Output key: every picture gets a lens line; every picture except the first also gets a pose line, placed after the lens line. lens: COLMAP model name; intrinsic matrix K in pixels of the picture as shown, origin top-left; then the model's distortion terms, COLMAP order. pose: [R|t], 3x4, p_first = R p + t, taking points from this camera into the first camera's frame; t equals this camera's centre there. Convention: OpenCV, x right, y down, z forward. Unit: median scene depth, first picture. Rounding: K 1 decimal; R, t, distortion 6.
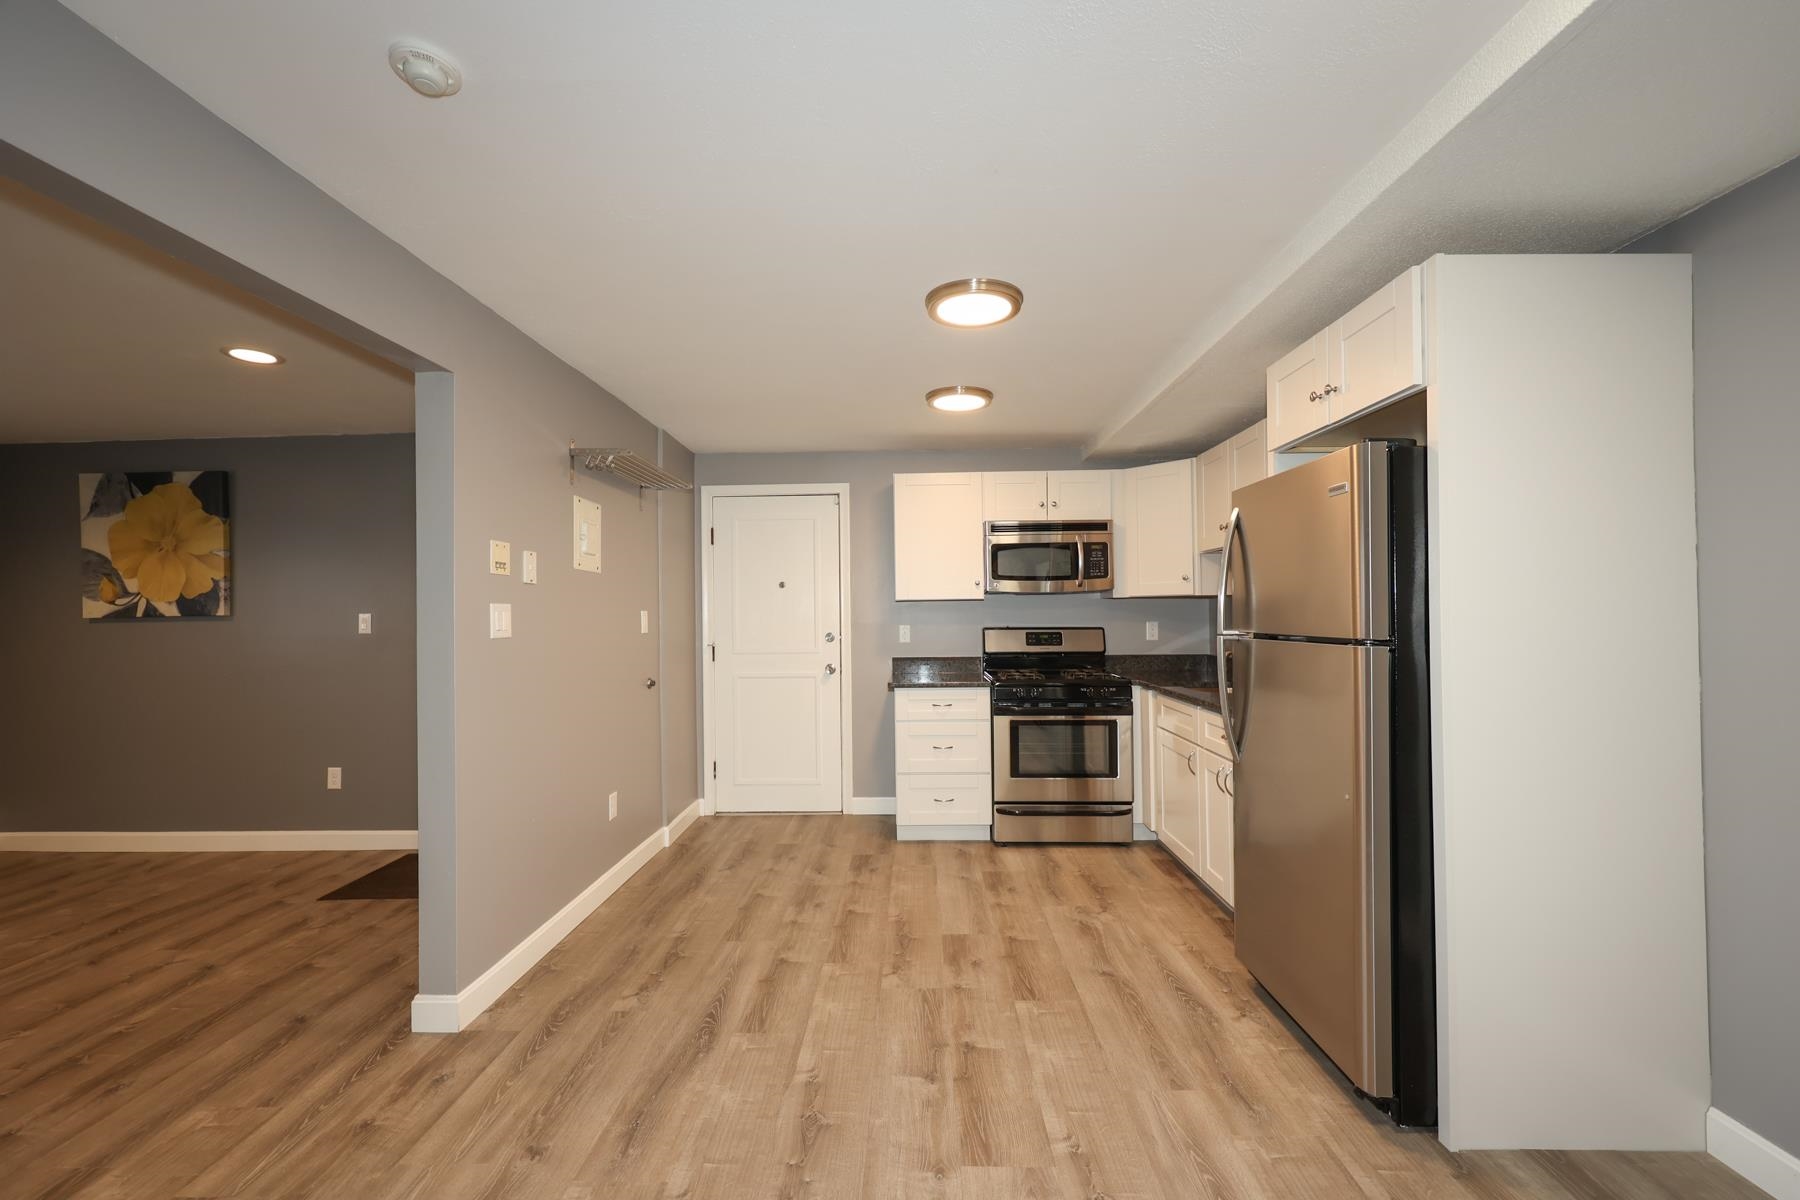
lens RADIAL K [[733.8, 0, 901.9], [0, 733.8, 598.0], [0, 0, 1]] dist [0.002536, 0.000141]
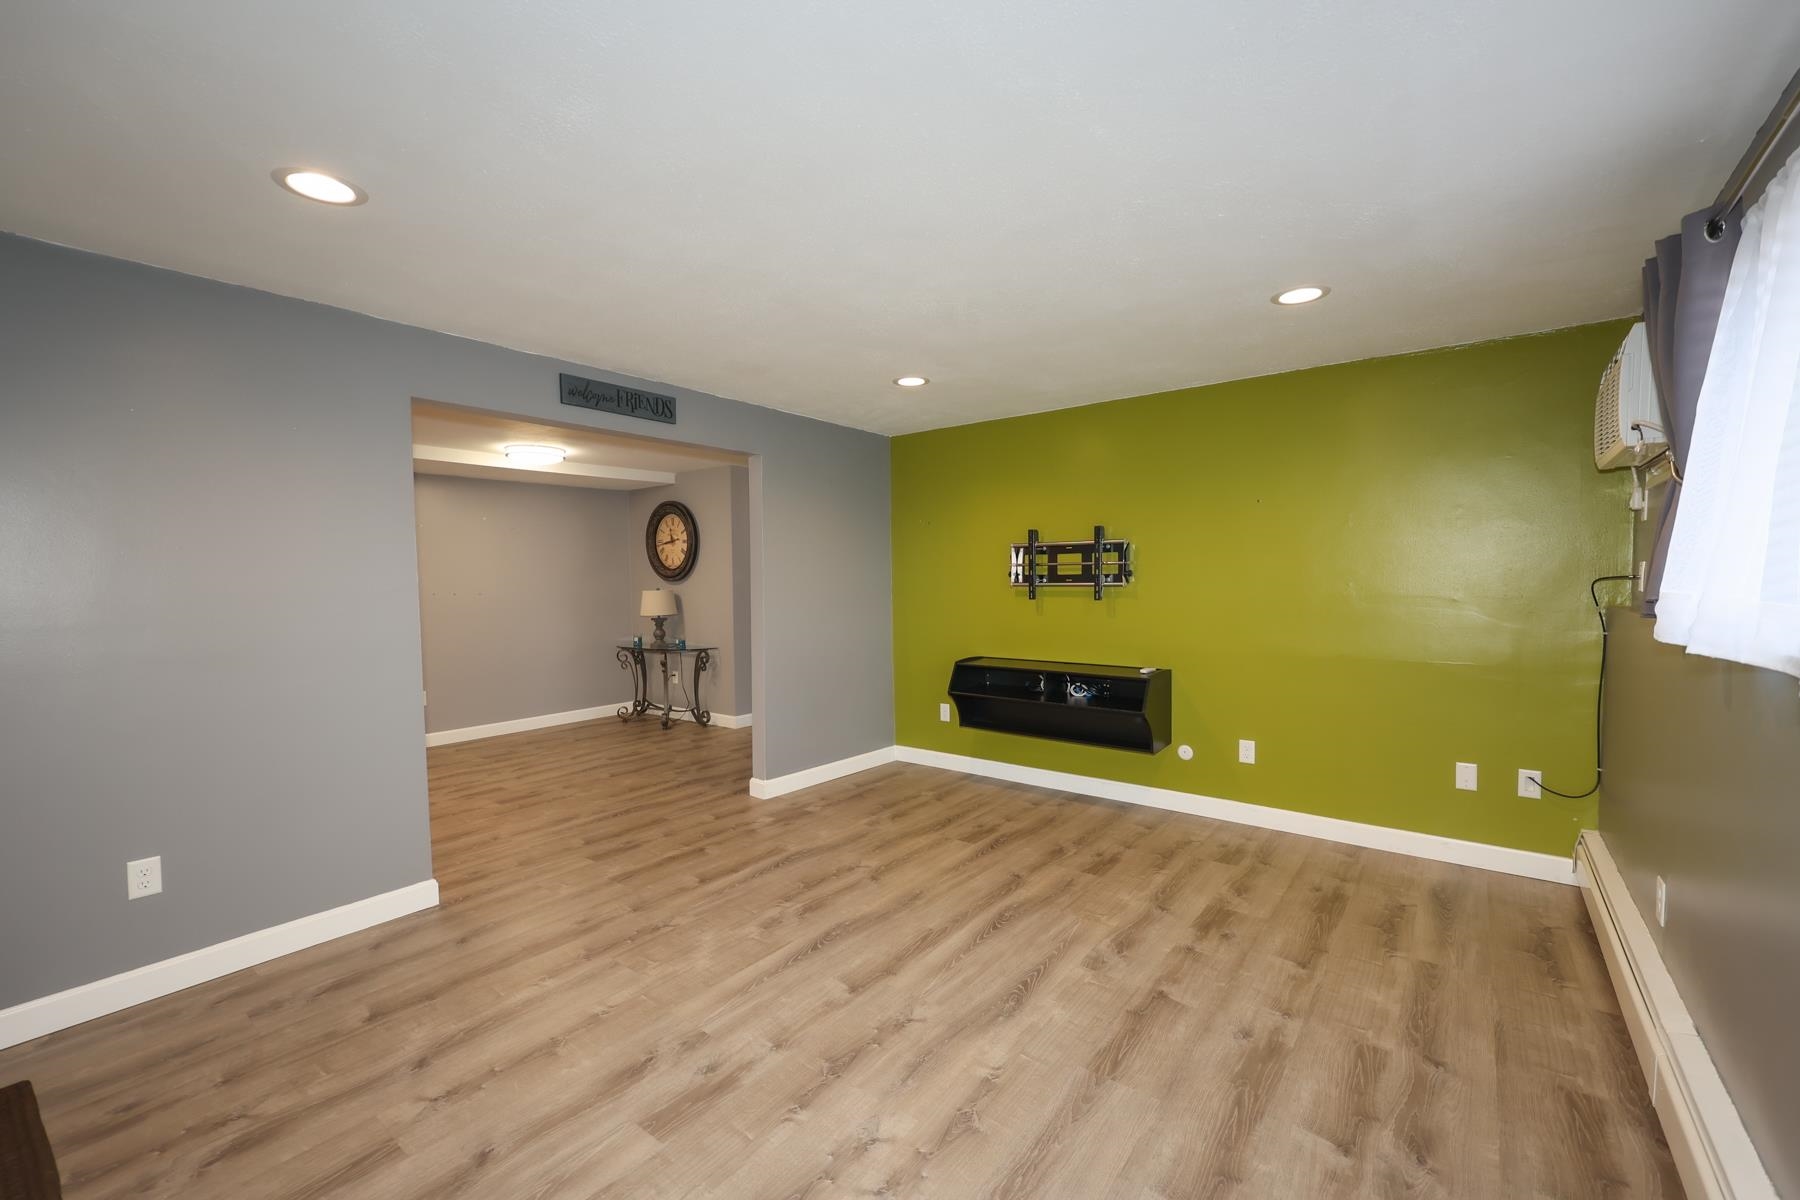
lens RADIAL K [[733.8, 0, 908.9], [0, 733.8, 609.9], [0, 0, 1]] dist [0.002536, 0.000141]
pose [[-0.809304, 0.002171, 0.587386, -1.230339], [0.019738, 0.999529, 0.023501, 0.028650], [-0.587058, 0.030613, -0.808966, 0.899923]]
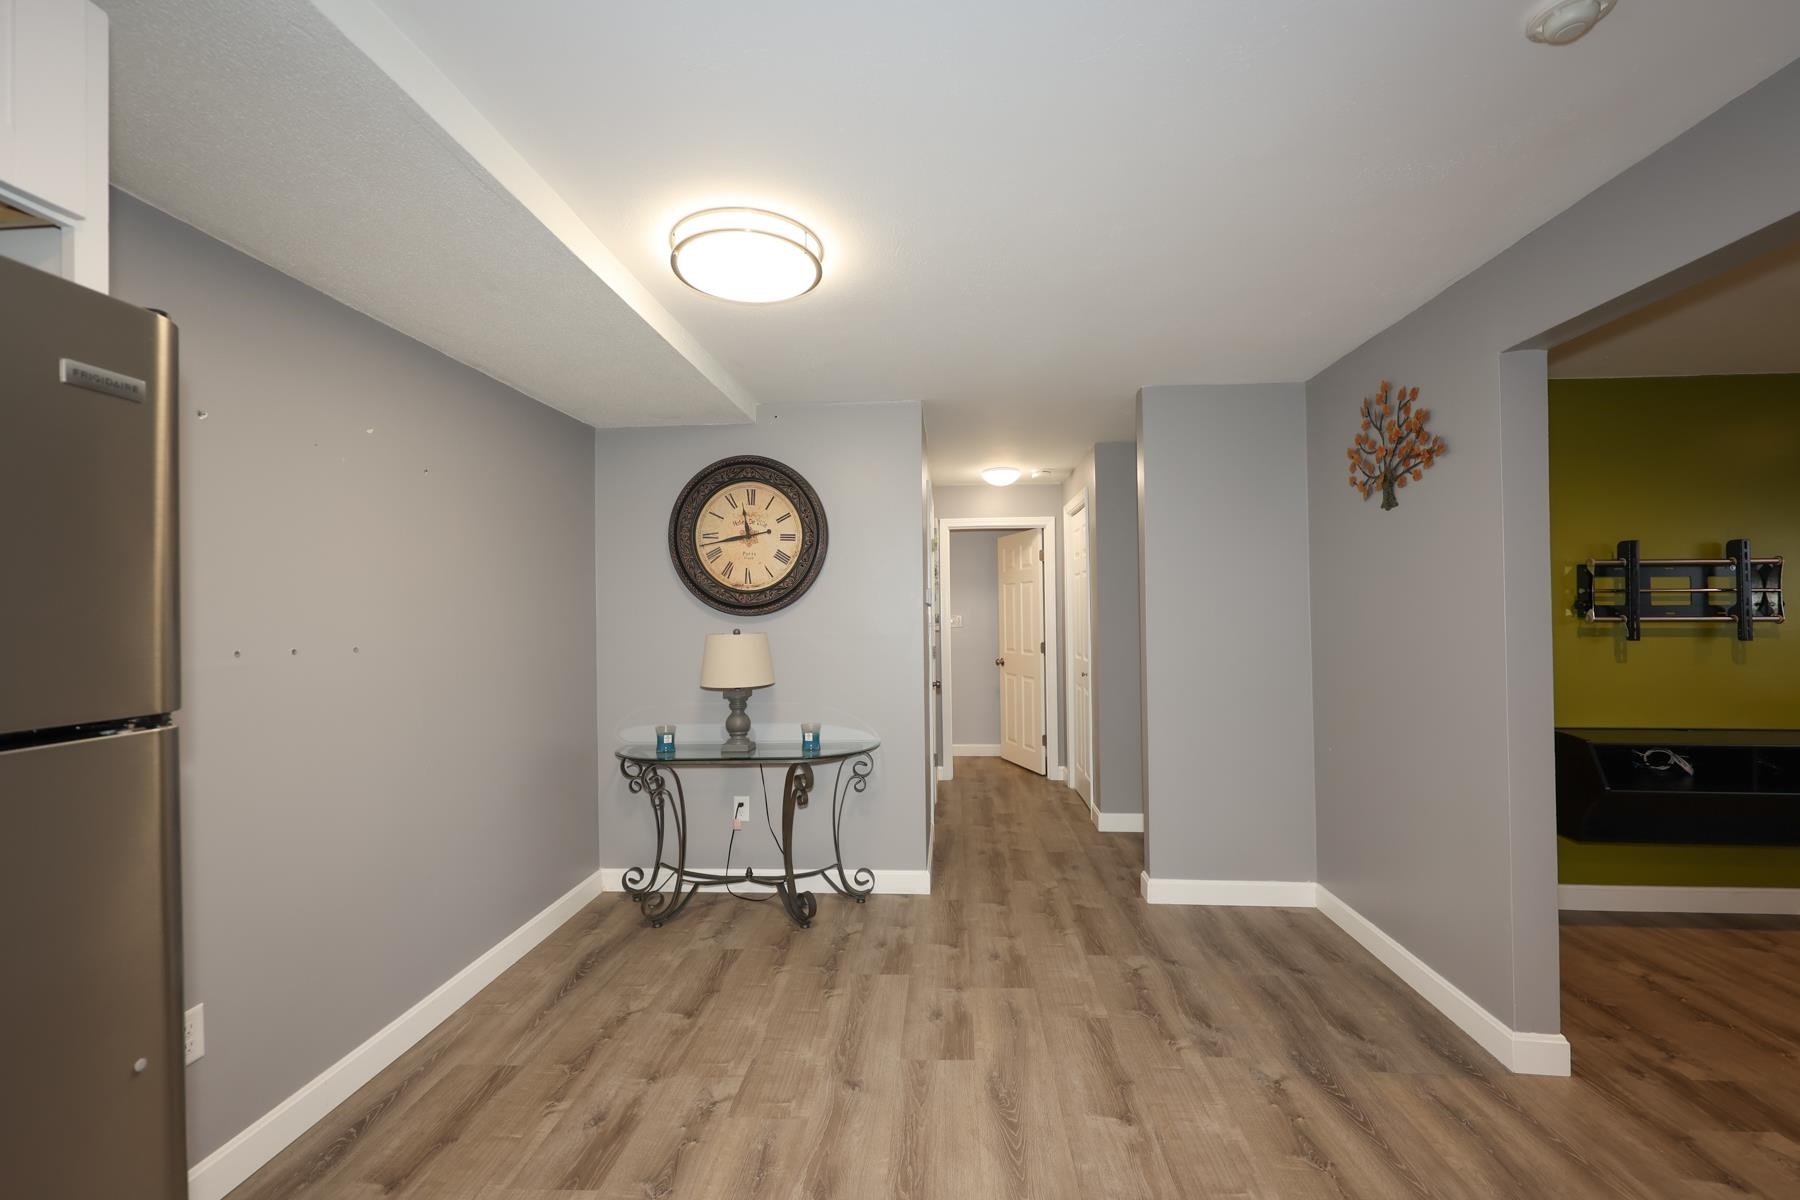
lens RADIAL K [[733.8, 0, 914.1], [0, 733.8, 609.2], [0, 0, 1]] dist [0.002536, 0.000141]
pose [[-0.999195, 0.026269, 0.030324, 0.045819], [0.025728, 0.999505, -0.018095, 0.003304], [-0.030784, -0.017300, -0.999376, 0.677831]]
